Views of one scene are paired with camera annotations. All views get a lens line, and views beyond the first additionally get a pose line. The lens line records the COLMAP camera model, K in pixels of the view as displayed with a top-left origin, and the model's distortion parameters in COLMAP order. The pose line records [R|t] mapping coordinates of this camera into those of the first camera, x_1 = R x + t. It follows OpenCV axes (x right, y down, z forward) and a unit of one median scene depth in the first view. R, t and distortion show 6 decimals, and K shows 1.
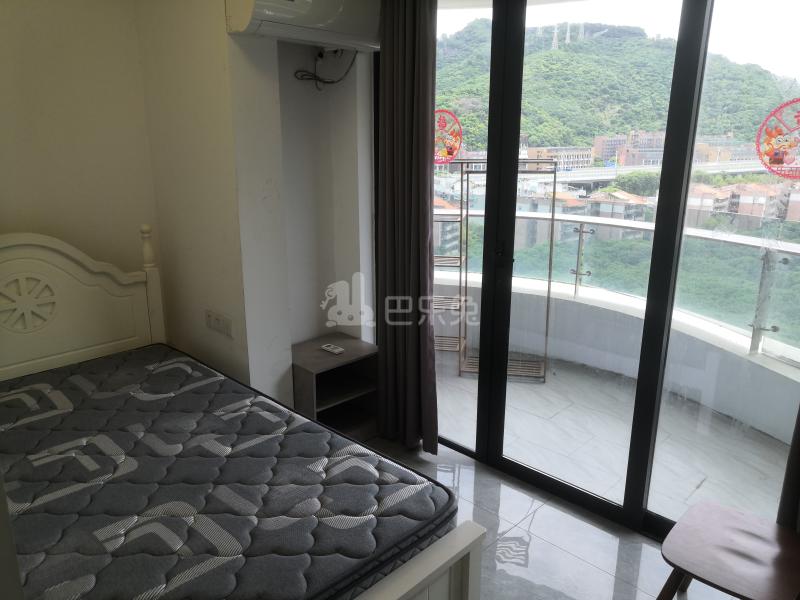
lens RADIAL K [[620.0, 0, 400.0], [0, 620.0, 300.0], [0, 0, 1]] dist [-0.000013, 0.004281]
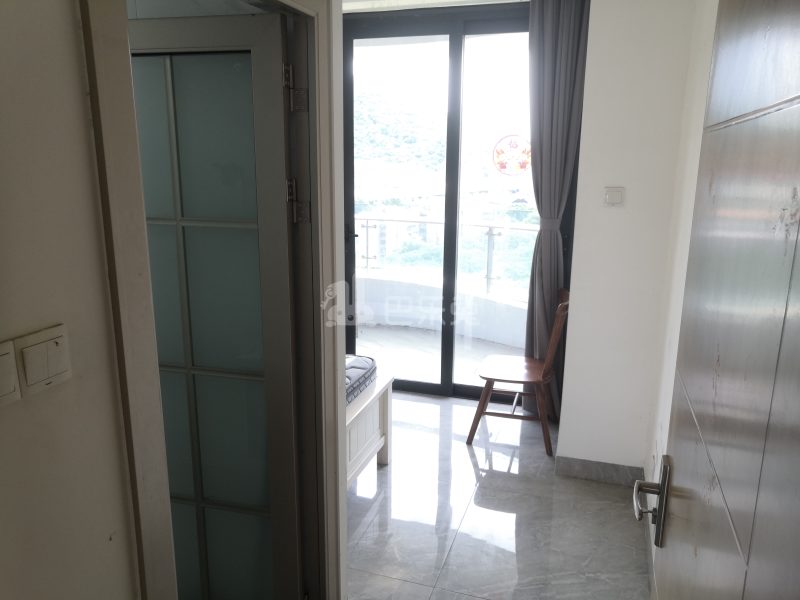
lens RADIAL K [[620.0, 0, 400.0], [0, 620.0, 300.0], [0, 0, 1]] dist [-0.000013, 0.004281]
pose [[0.898233, -0.095986, 0.428910, -0.335990], [0.114023, 0.993341, -0.016490, 0.111388], [-0.424471, 0.063718, 0.903197, -0.350102]]
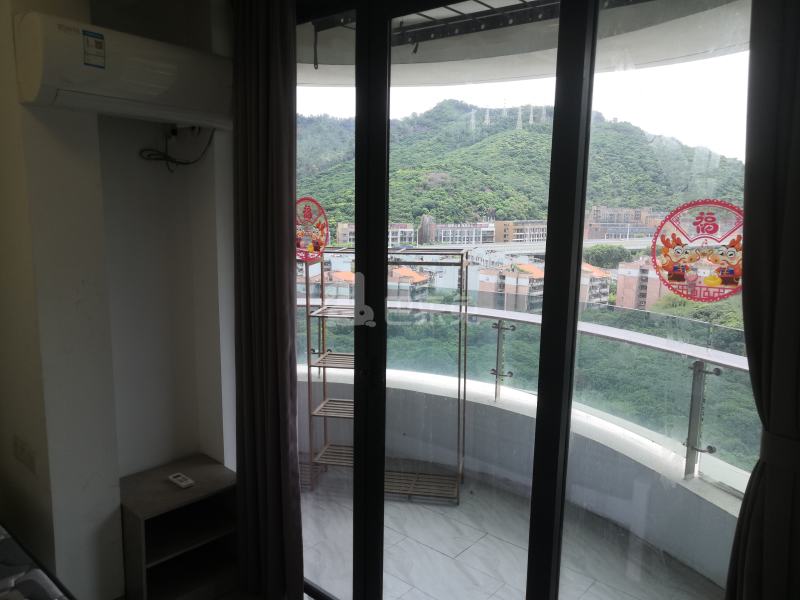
lens RADIAL K [[620.0, 0, 400.0], [0, 620.0, 300.0], [0, 0, 1]] dist [-0.000013, 0.004281]
pose [[0.998714, 0.007764, 0.050093, 0.142908], [-0.002127, 0.993750, -0.111606, -0.069894], [-0.050646, 0.111356, 0.992489, 0.159956]]
